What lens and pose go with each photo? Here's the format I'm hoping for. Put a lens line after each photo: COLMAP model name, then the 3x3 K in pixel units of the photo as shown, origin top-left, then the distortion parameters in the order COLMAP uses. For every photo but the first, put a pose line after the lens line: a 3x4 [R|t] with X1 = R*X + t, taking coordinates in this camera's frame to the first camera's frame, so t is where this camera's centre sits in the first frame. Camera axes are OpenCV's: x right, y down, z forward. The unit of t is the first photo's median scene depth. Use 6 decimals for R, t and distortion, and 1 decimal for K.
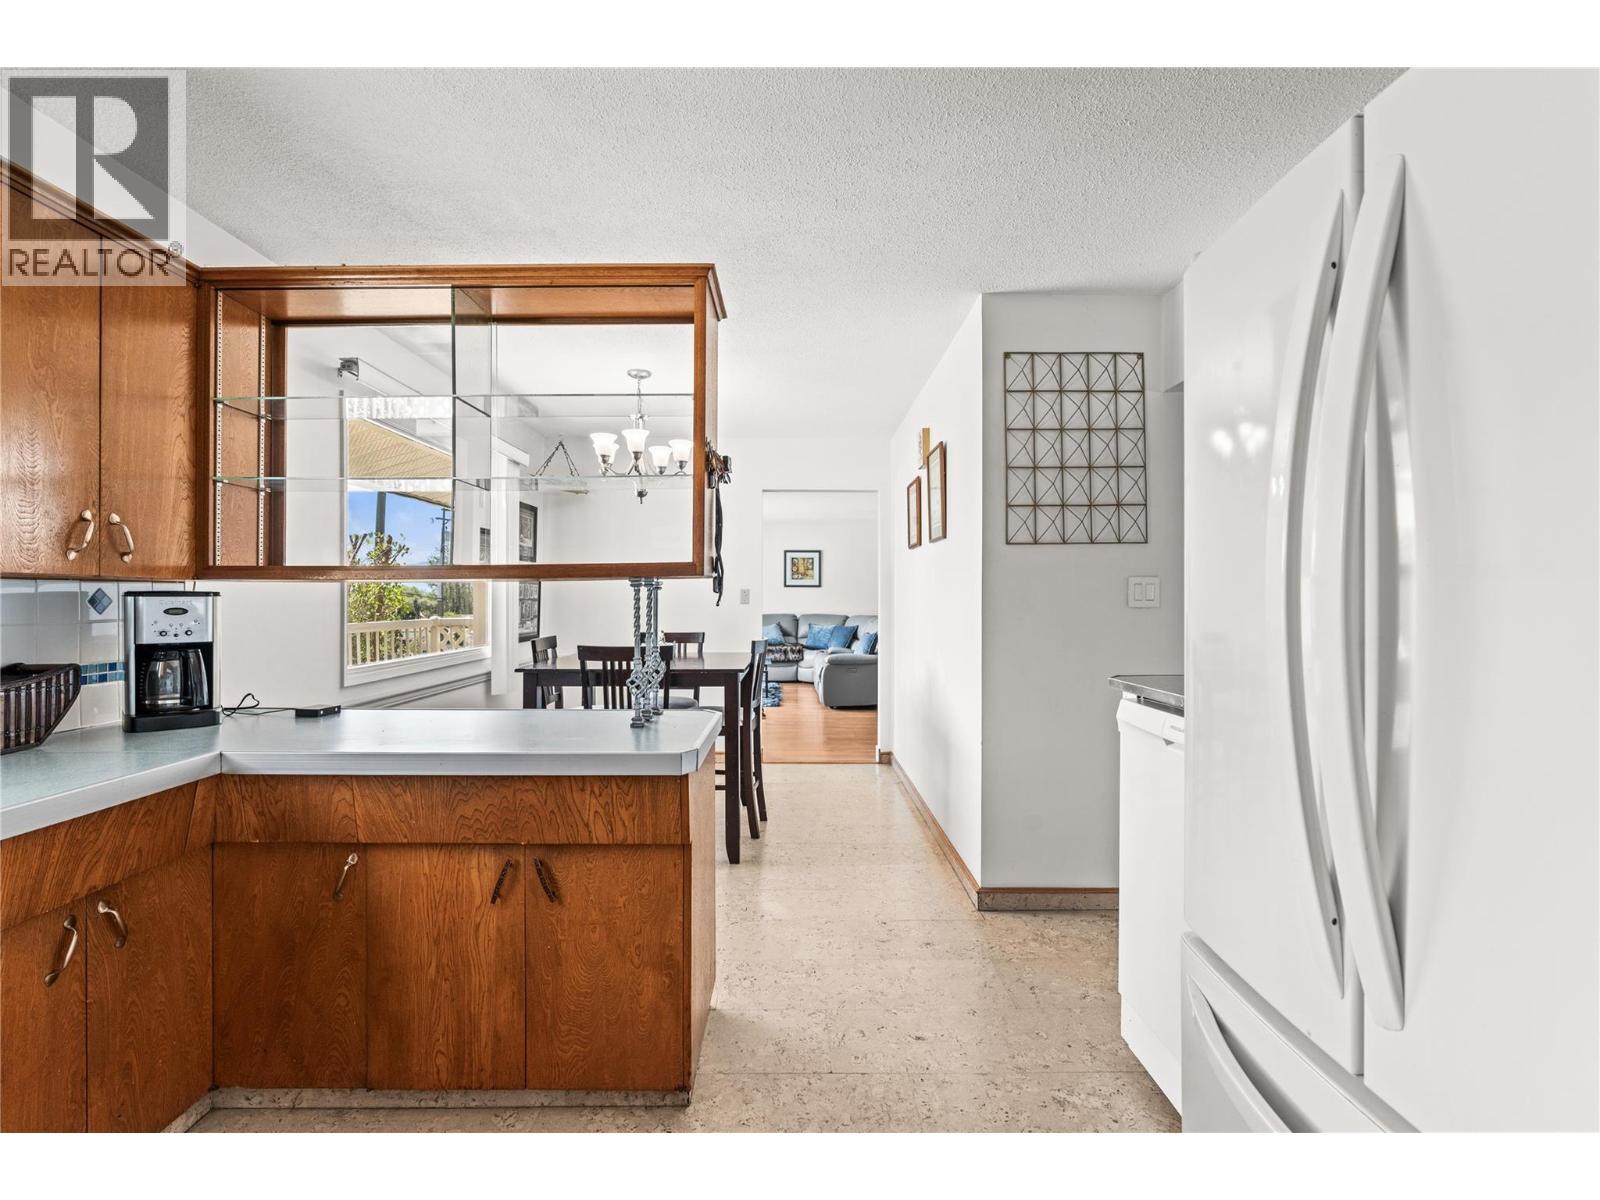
lens RADIAL K [[721.9, 0, 795.1], [0, 721.9, 596.8], [0, 0, 1]] dist [-0.008821, 0.003393]
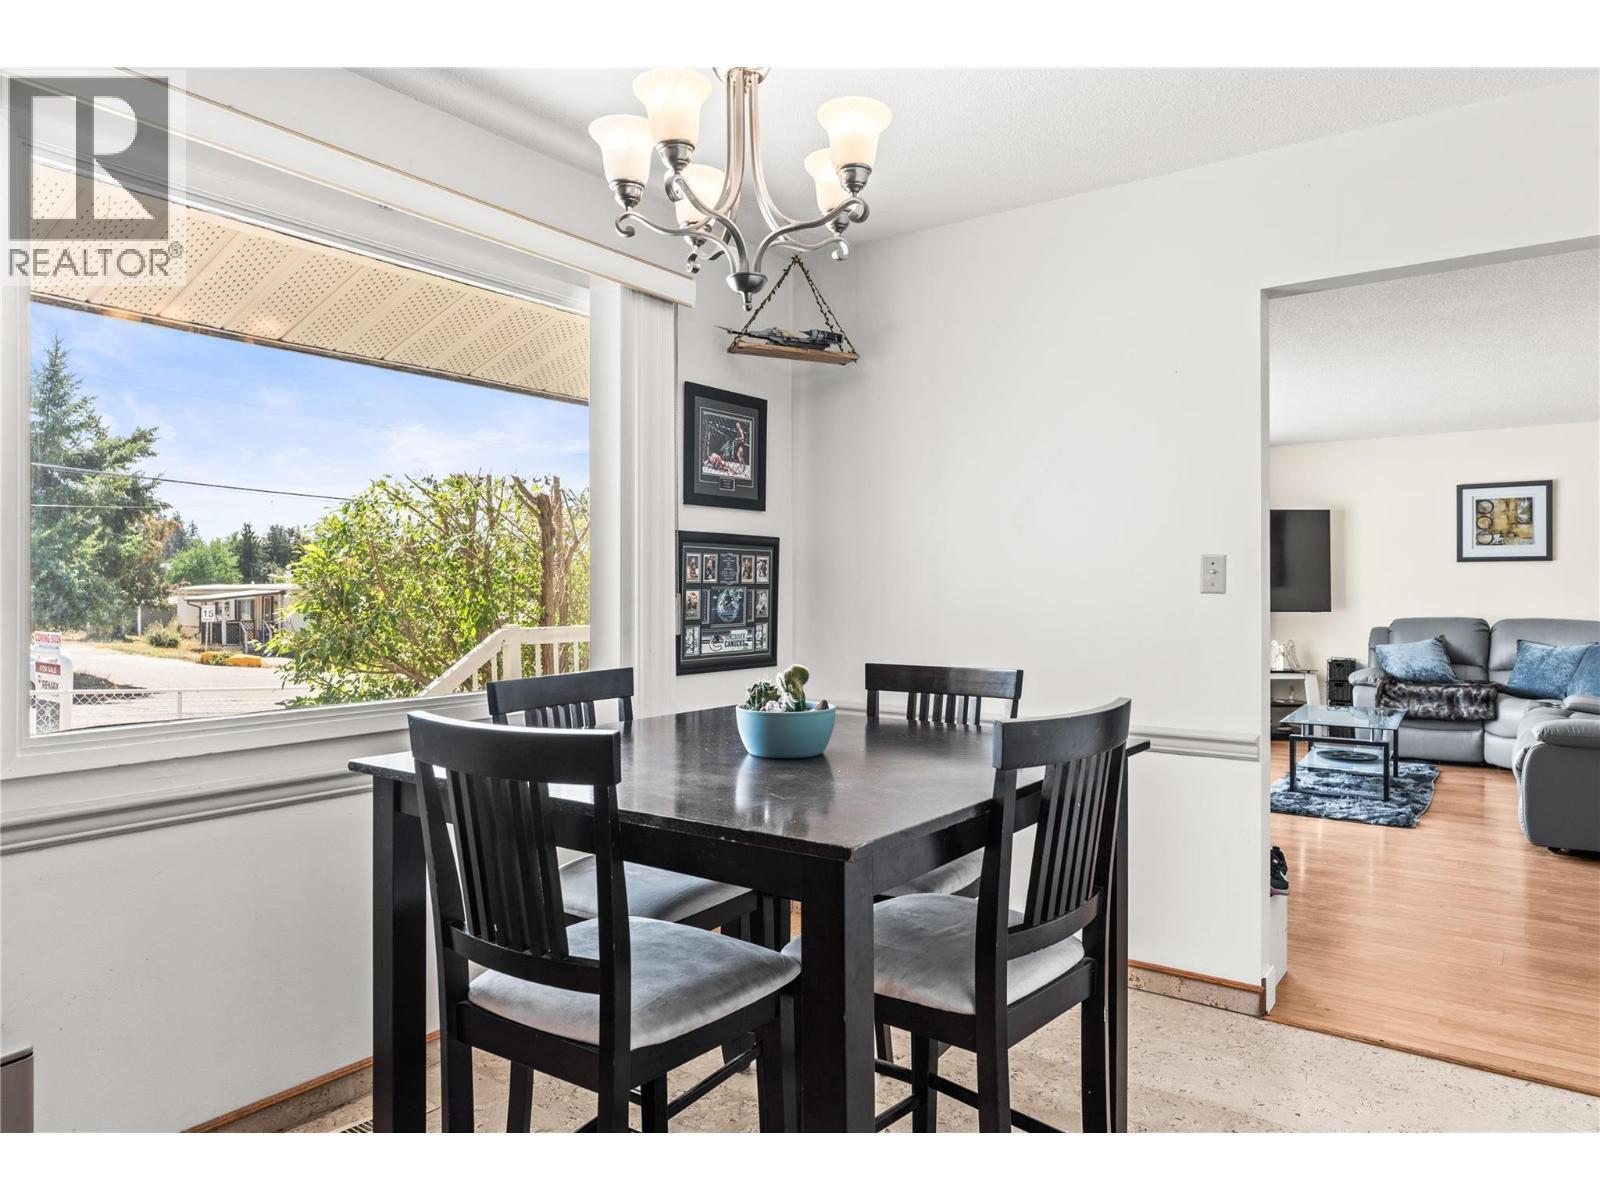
lens RADIAL K [[991.0, 0, 806.8], [0, 991.0, 594.6], [0, 0, 1]] dist [-0.014022, 0.003701]
pose [[0.797519, -0.003926, -0.603281, 0.037817], [0.006570, 0.999976, 0.002179, 0.004184], [0.603258, -0.005702, 0.797526, 0.231593]]
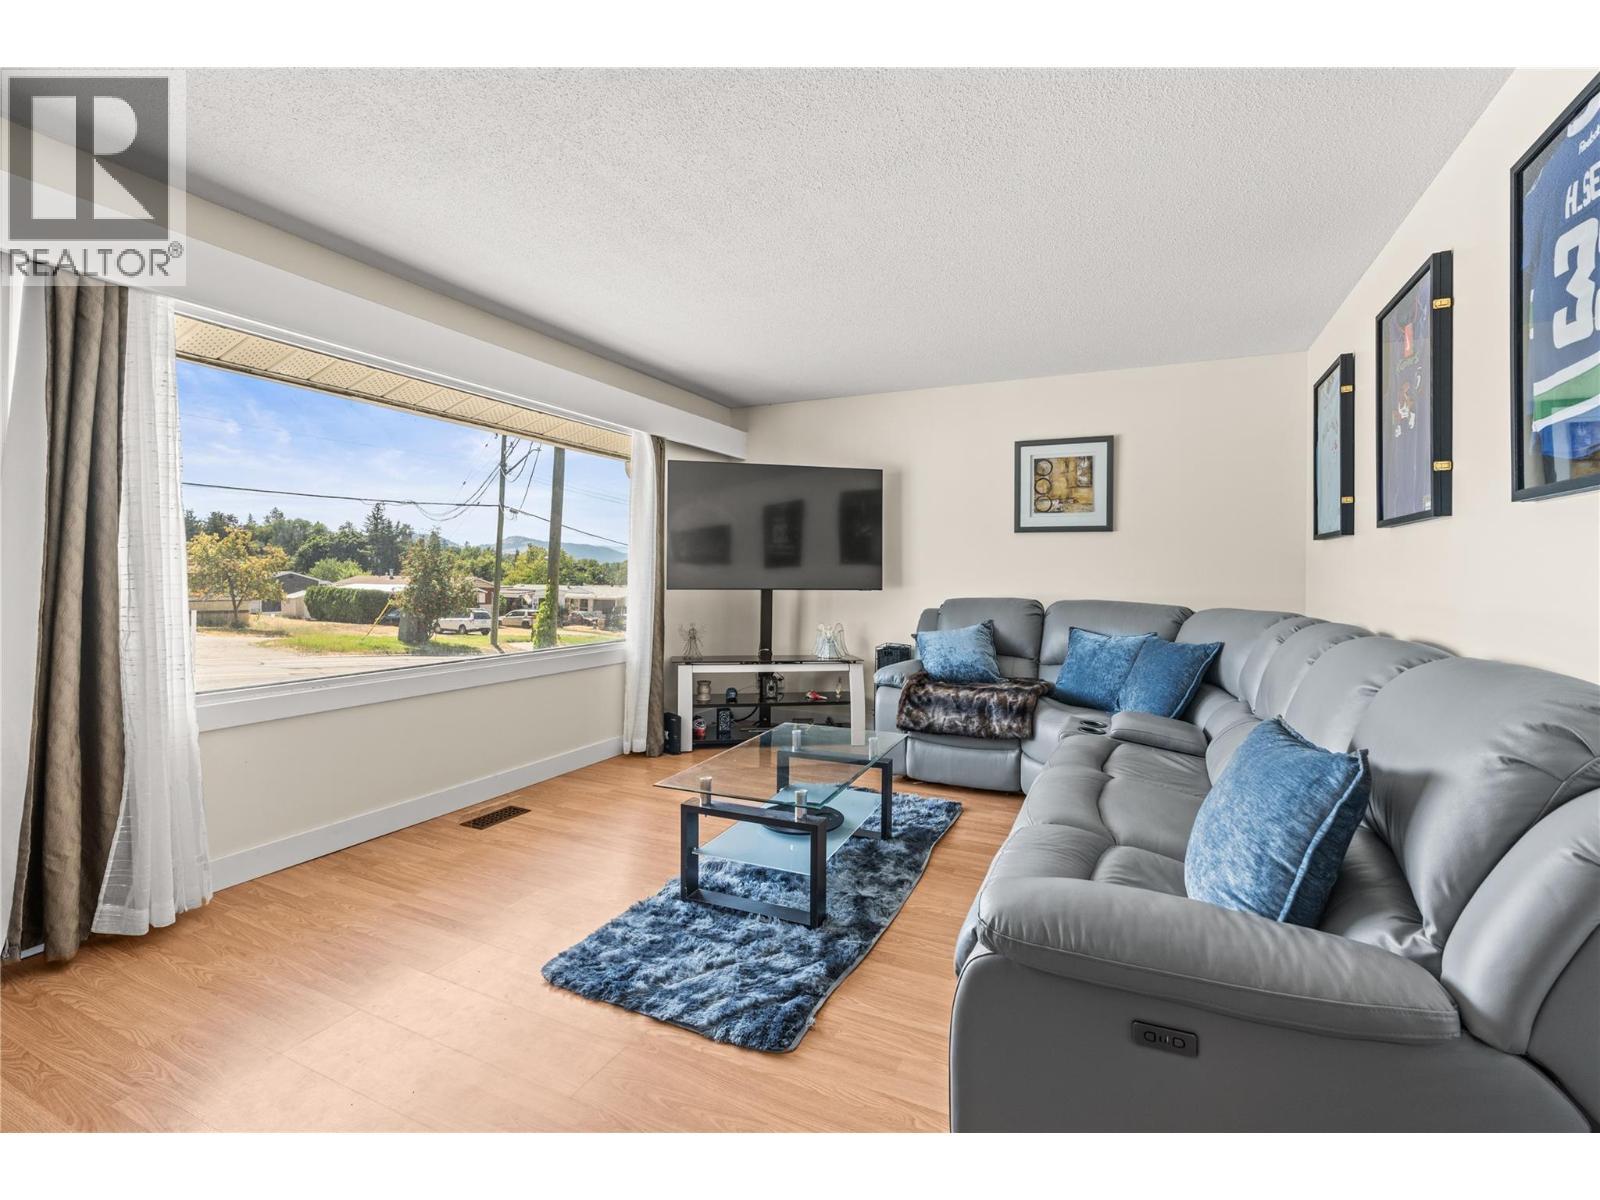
lens RADIAL K [[721.9, 0, 798.6], [0, 721.9, 576.2], [0, 0, 1]] dist [-0.008821, 0.003393]
pose [[0.901756, 0.006703, -0.432194, 0.054957], [-0.005049, 0.999975, 0.004974, 0.010416], [0.432216, -0.002303, 0.901767, 0.626035]]
